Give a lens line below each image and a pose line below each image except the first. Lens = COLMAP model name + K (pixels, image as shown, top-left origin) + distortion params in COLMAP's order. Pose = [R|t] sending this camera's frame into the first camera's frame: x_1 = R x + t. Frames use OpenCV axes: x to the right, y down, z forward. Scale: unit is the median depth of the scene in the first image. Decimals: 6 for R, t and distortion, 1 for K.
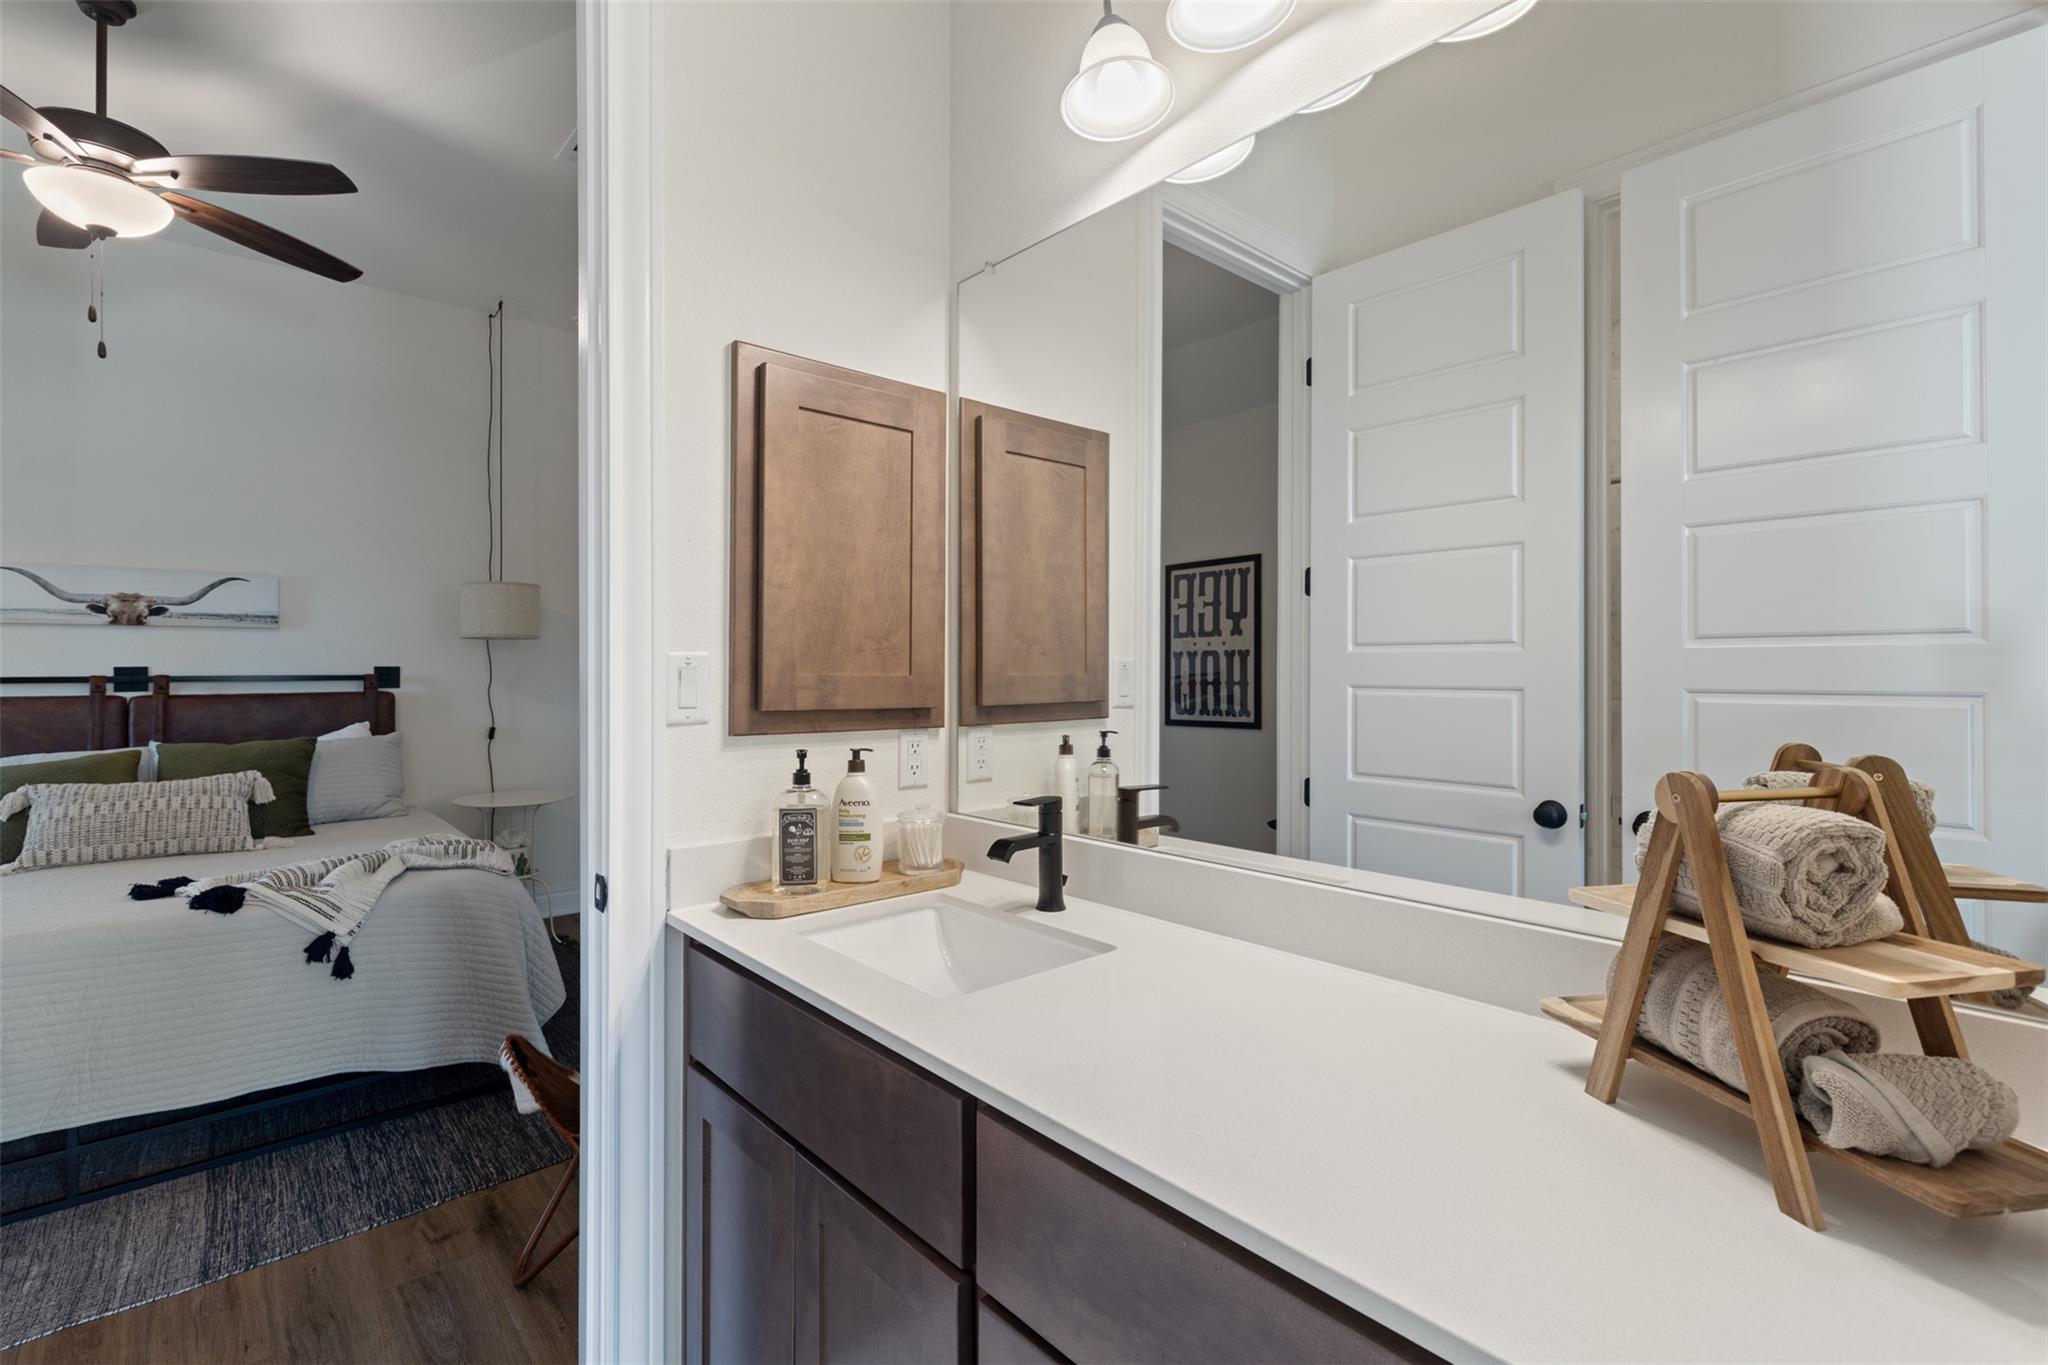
lens RADIAL K [[927.9, 0, 1016.8], [0, 927.9, 669.4], [0, 0, 1]] dist [0.013549, -0.000061]
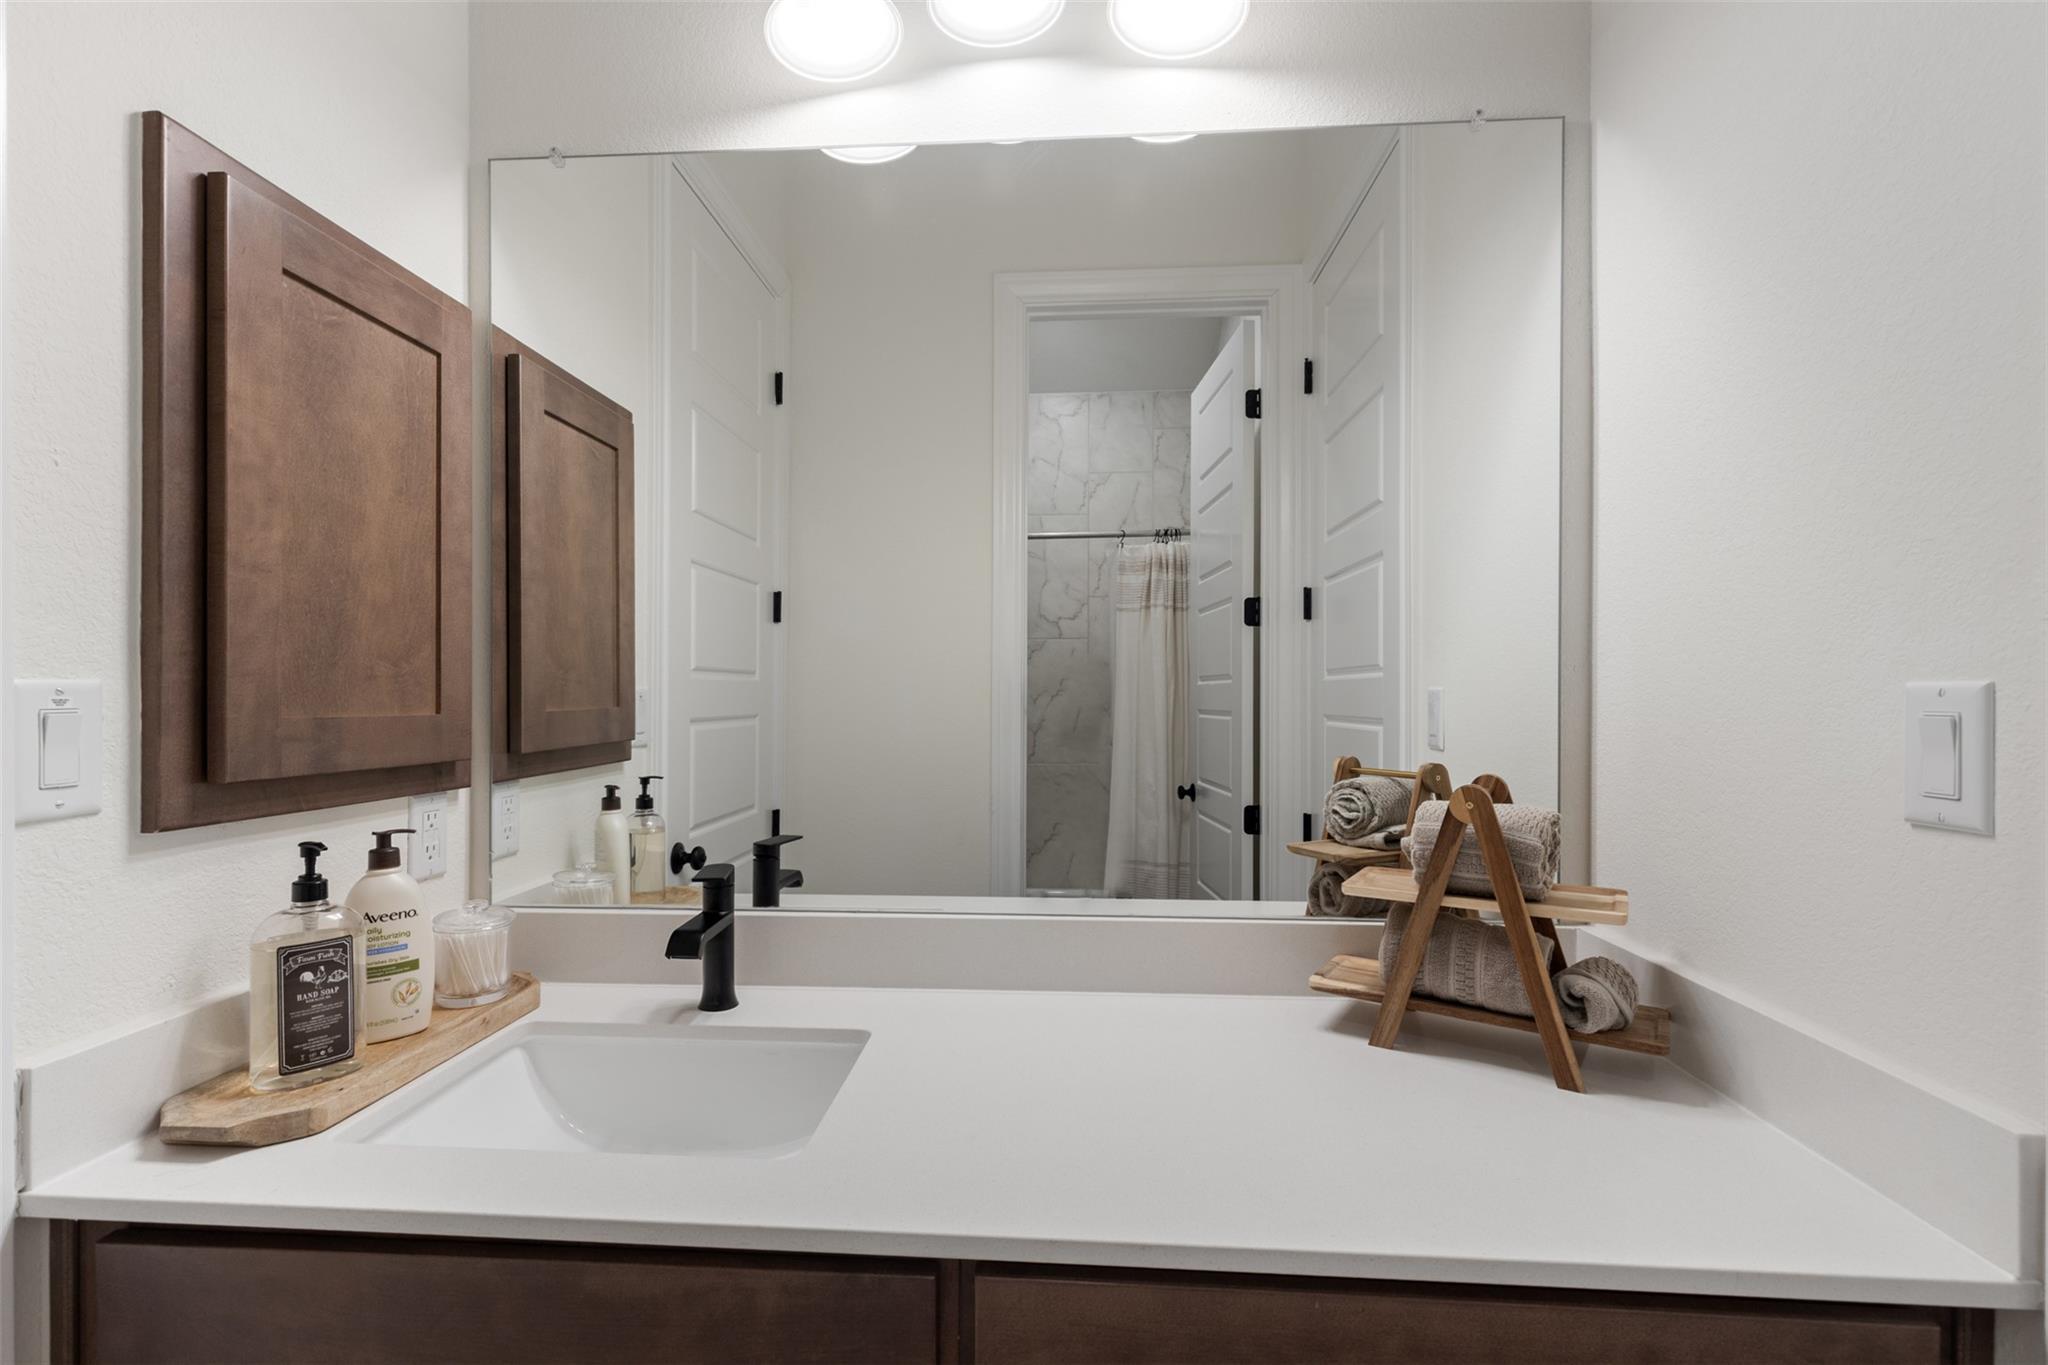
lens RADIAL K [[927.3, 0, 1020.1], [0, 927.3, 701.3], [0, 0, 1]] dist [0.003755, 0.000011]
pose [[0.708440, -0.005996, 0.705745, -0.330302], [-0.001932, 0.999944, 0.010435, -0.012407], [-0.705768, -0.008756, 0.708389, 0.247772]]
